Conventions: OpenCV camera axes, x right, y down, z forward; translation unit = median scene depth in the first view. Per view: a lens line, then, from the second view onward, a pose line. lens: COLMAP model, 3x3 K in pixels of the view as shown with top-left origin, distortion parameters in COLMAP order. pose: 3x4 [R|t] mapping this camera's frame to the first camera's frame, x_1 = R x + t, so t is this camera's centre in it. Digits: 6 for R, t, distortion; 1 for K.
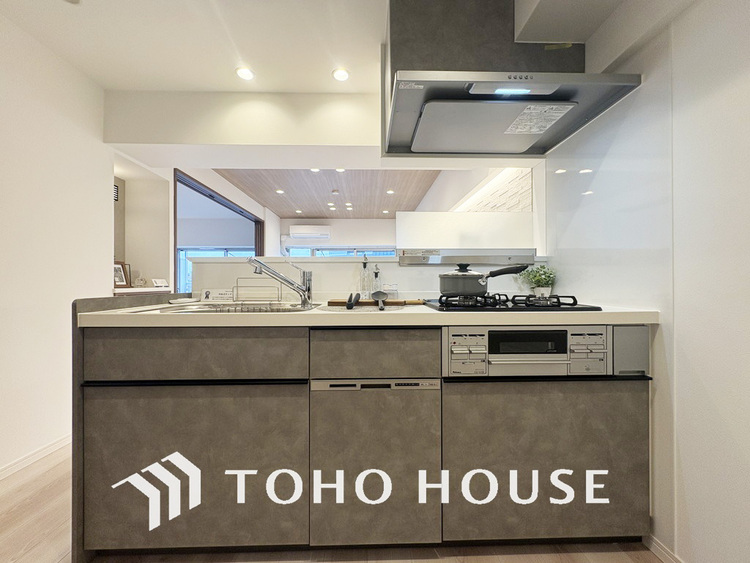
lens RADIAL K [[298.6, 0, 374.8], [0, 298.6, 281.1], [0, 0, 1]] dist [-0.001046, -0.000190]
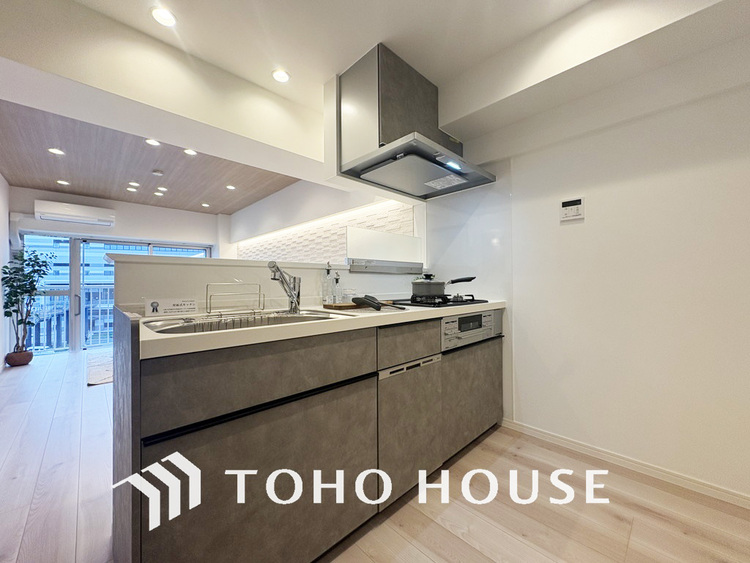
lens RADIAL K [[298.6, 0, 373.5], [0, 298.6, 281.5], [0, 0, 1]] dist [-0.001046, -0.000190]
pose [[0.737559, 0.003529, 0.675273, -0.943111], [0.001162, 0.999978, -0.006495, -0.015473], [-0.675281, 0.005575, 0.737539, 0.129720]]
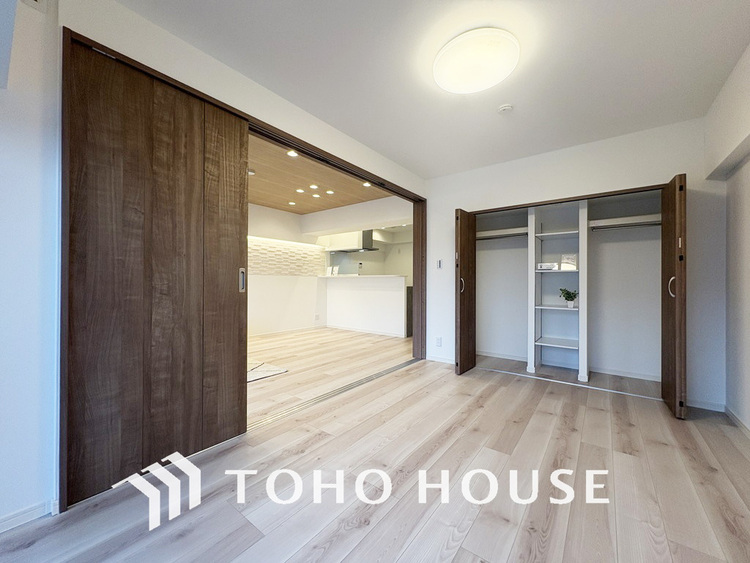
lens RADIAL K [[298.6, 0, 375.7], [0, 298.6, 281.2], [0, 0, 1]] dist [-0.001046, -0.000190]
pose [[-0.780271, 0.004122, 0.625427, -3.522764], [-0.004890, 0.999908, -0.012691, 0.034335], [-0.625422, -0.012961, -0.780179, 5.529659]]
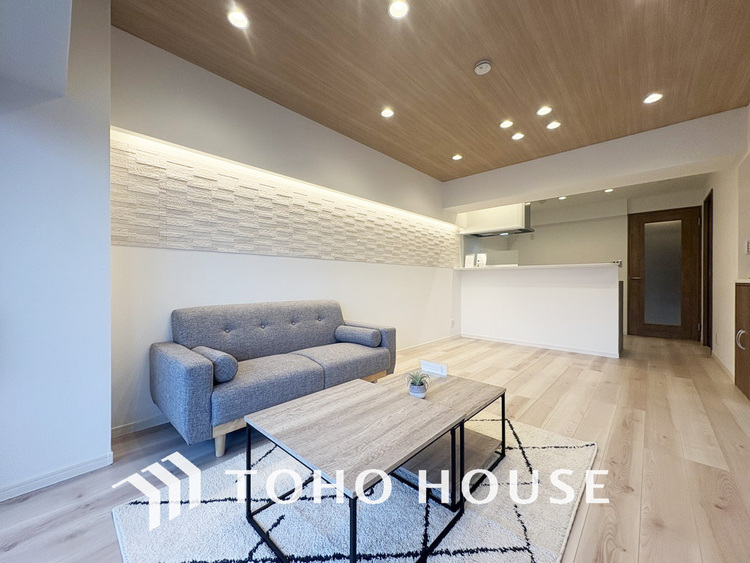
lens RADIAL K [[298.6, 0, 374.4], [0, 298.6, 282.1], [0, 0, 1]] dist [-0.001046, -0.000190]
pose [[-0.719117, 0.000235, 0.694889, -1.244525], [-0.002844, 0.999991, -0.003283, 0.084926], [-0.694883, -0.004337, -0.719110, 5.564360]]
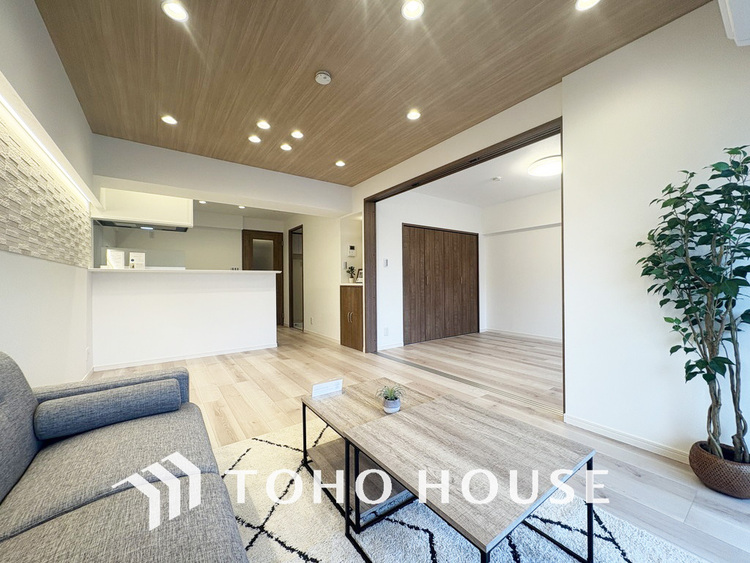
lens RADIAL K [[298.6, 0, 372.6], [0, 298.6, 281.5], [0, 0, 1]] dist [-0.001046, -0.000190]
pose [[-0.825303, 0.012529, -0.564551, 0.249128], [0.017439, 0.999842, -0.003304, 0.043847], [0.564421, -0.012572, -0.825391, 5.486100]]
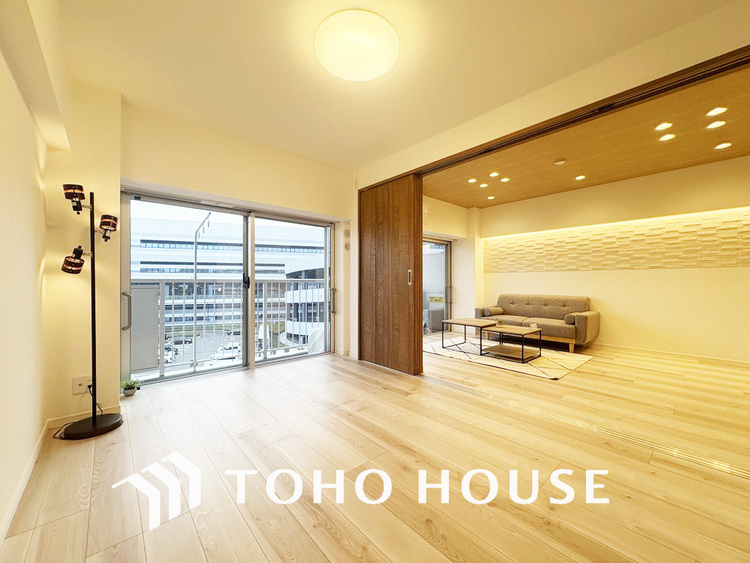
lens RADIAL K [[298.6, 0, 371.3], [0, 298.6, 281.0], [0, 0, 1]] dist [-0.001046, -0.000190]
pose [[0.764659, 0.007804, 0.644388, -3.861223], [-0.006677, 0.999969, -0.004188, 0.060482], [-0.644400, -0.001100, 0.764687, 2.832362]]
